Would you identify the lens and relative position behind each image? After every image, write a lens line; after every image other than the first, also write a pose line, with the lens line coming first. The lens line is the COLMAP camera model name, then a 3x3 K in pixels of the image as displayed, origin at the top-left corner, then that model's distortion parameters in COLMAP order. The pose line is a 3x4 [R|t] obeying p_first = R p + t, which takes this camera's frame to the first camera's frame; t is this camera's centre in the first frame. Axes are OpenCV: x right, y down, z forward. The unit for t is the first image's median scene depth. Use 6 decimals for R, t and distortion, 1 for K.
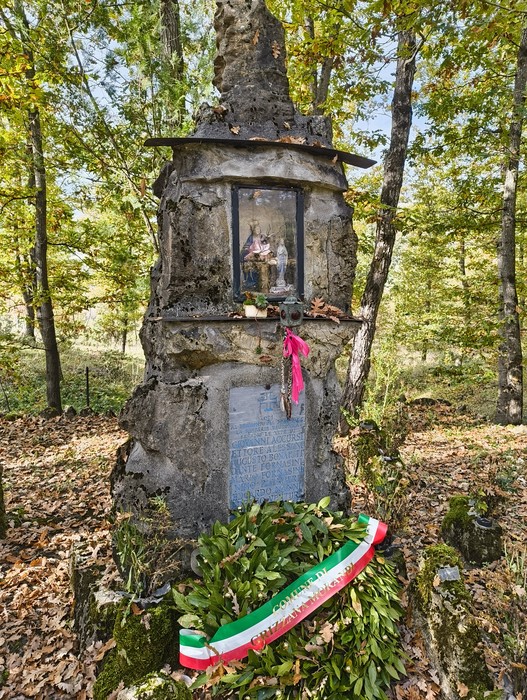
lens RADIAL K [[491.5, 0, 263.5], [0, 491.5, 347.9], [0, 0, 1]] dist [0.014348, 0.003299]
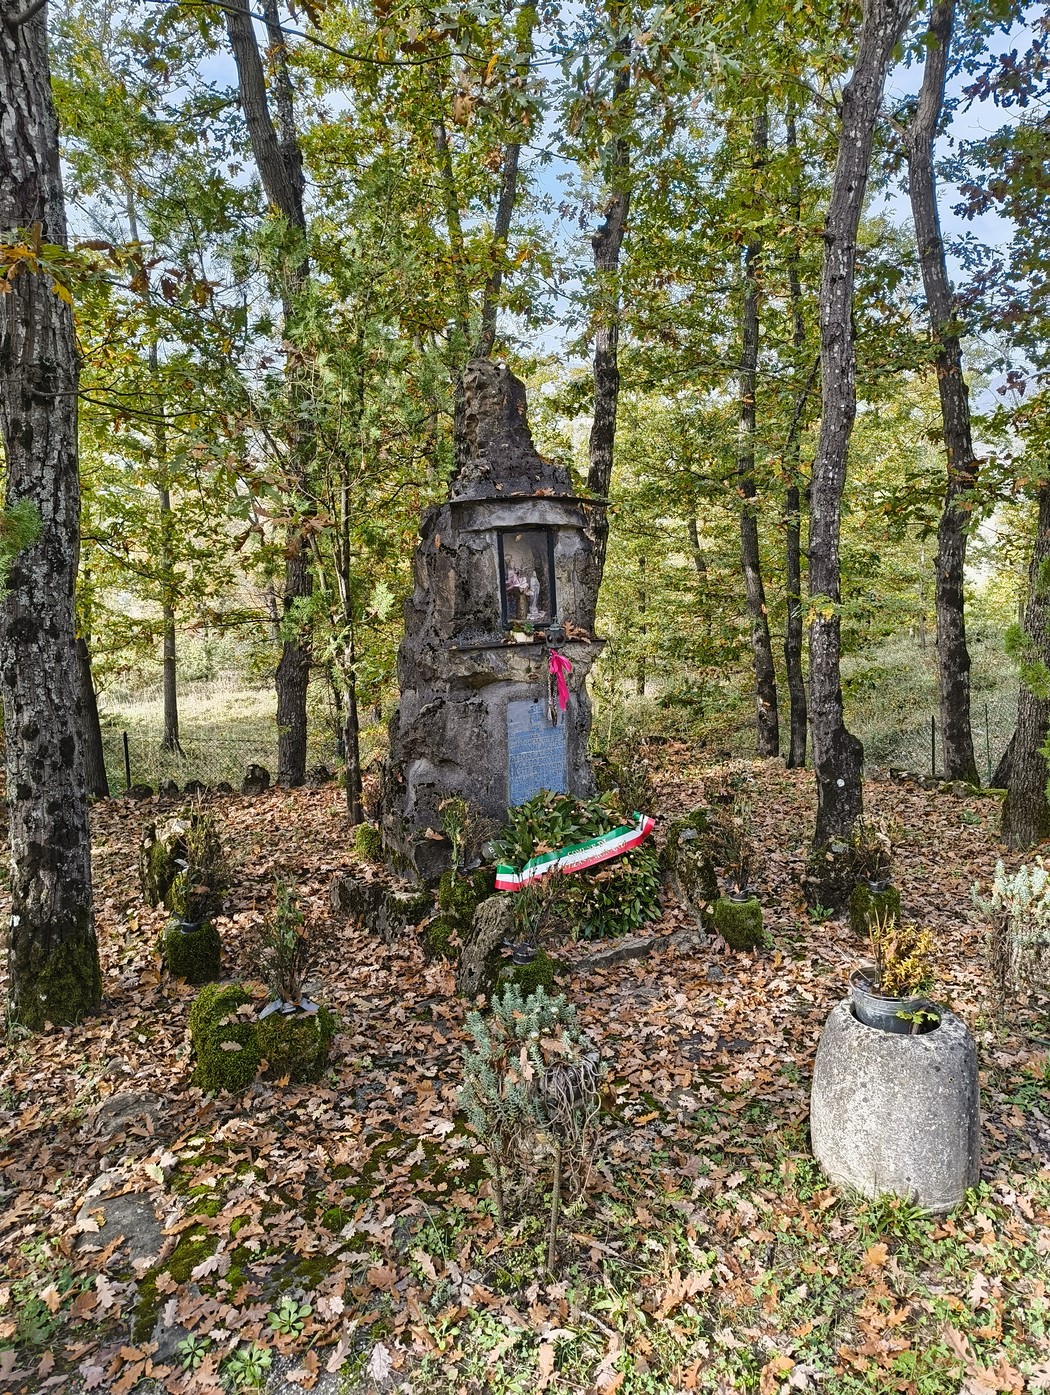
lens RADIAL K [[979.6, 0, 524.2], [0, 979.6, 699.7], [0, 0, 1]] dist [0.014348, 0.003299]
pose [[0.977891, -0.064388, 0.198958, -0.485868], [0.062189, 0.997915, 0.017286, 0.035100], [-0.199656, -0.004531, 0.979856, -1.293921]]
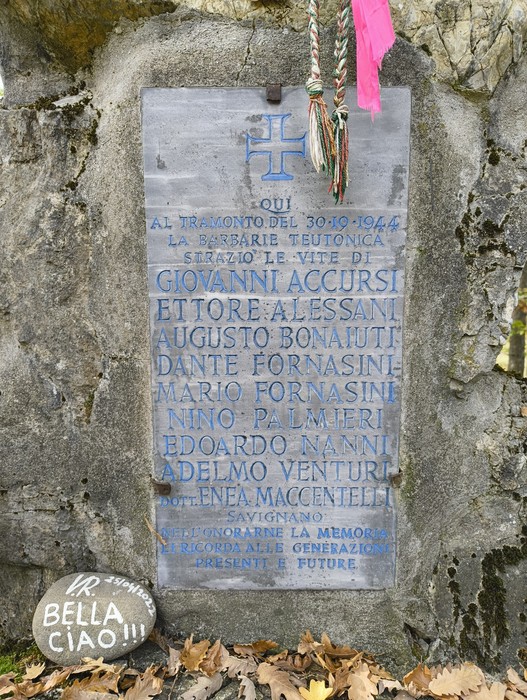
lens RADIAL K [[491.5, 0, 263.5], [0, 491.5, 350.0], [0, 0, 1]] dist [0.014348, 0.003299]
pose [[0.927265, 0.040673, -0.372190, 0.123661], [-0.050195, 0.998612, -0.015924, 0.242489], [0.371026, 0.033448, 0.928020, 0.716668]]
